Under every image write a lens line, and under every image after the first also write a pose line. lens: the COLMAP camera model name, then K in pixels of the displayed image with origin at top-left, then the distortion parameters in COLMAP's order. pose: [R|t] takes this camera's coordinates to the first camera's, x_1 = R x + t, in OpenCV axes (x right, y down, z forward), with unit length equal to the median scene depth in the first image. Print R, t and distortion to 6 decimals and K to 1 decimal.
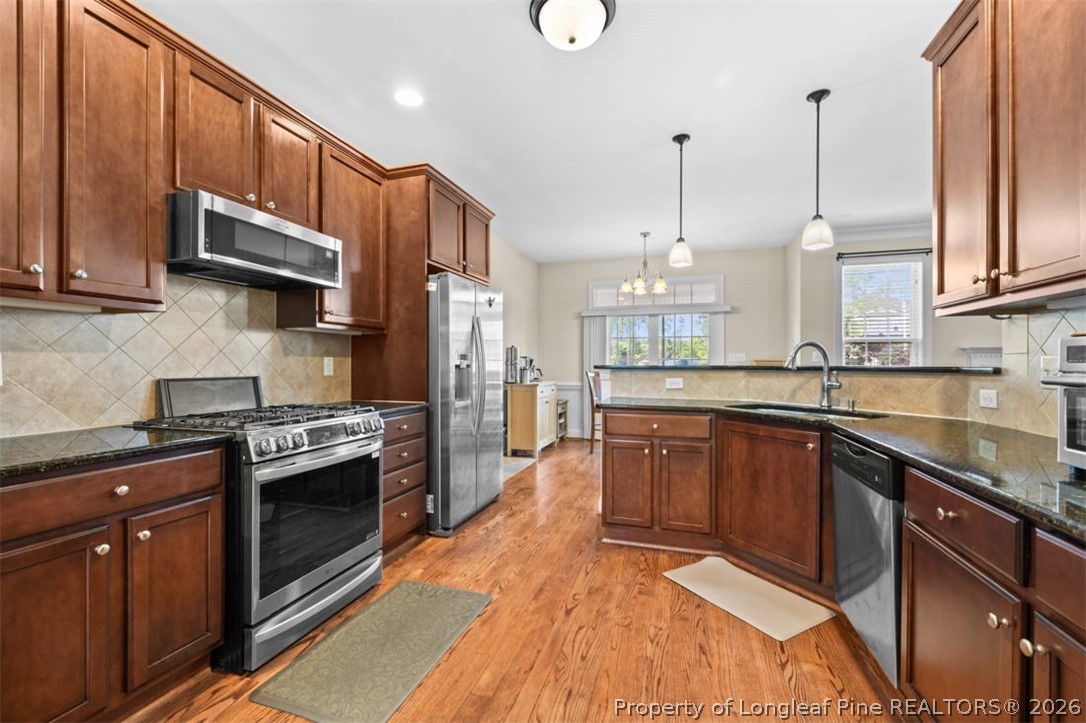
lens RADIAL K [[453.8, 0, 544.1], [0, 453.8, 362.4], [0, 0, 1]] dist [-0.001176, -0.000050]
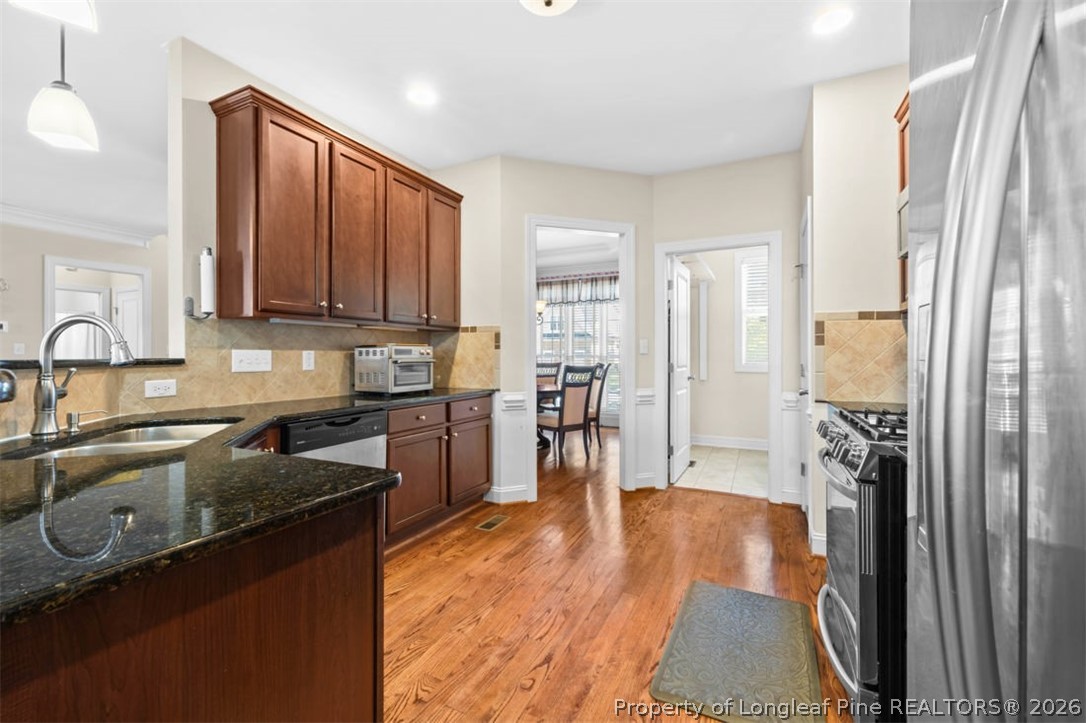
lens RADIAL K [[453.8, 0, 543.5], [0, 453.8, 358.3], [0, 0, 1]] dist [-0.001176, -0.000050]
pose [[-0.989356, -0.001587, 0.145504, -0.045818], [-0.000927, 0.999989, 0.004607, 0.003207], [-0.145509, 0.004423, -0.989347, 1.459058]]
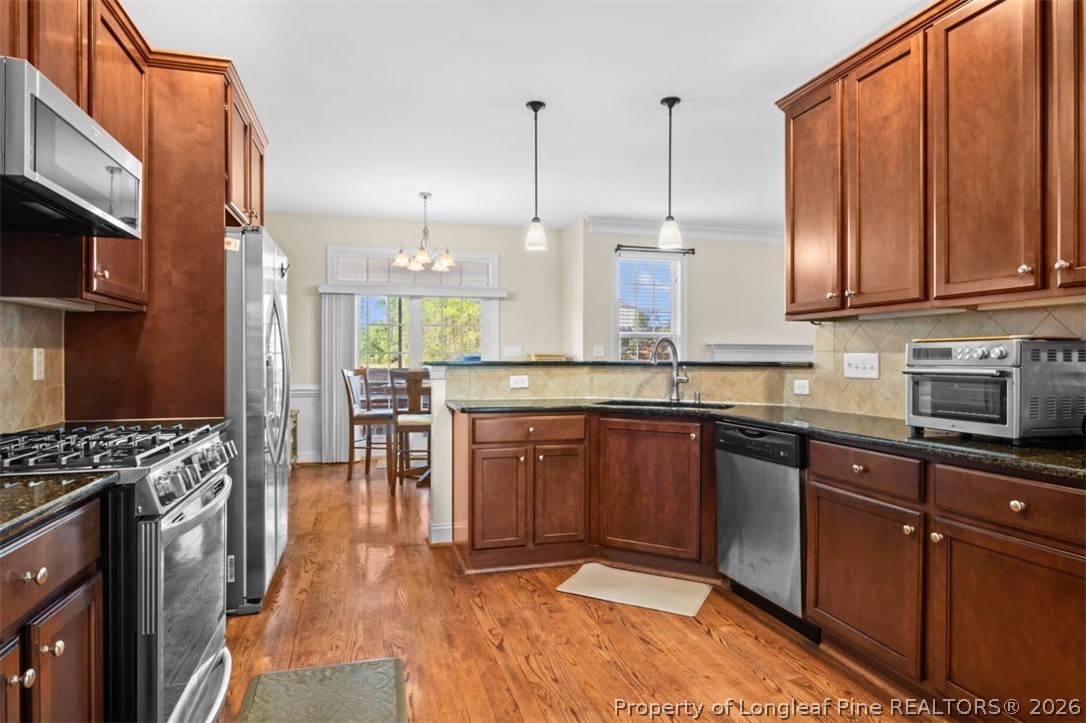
lens RADIAL K [[617.8, 0, 539.9], [0, 617.8, 358.3], [0, 0, 1]] dist [-0.000702, 0.000001]
pose [[0.831537, 0.000226, 0.555469, -0.432723], [-0.001786, 0.999996, 0.002267, -0.001881], [-0.555466, -0.002877, 0.831534, -0.012962]]
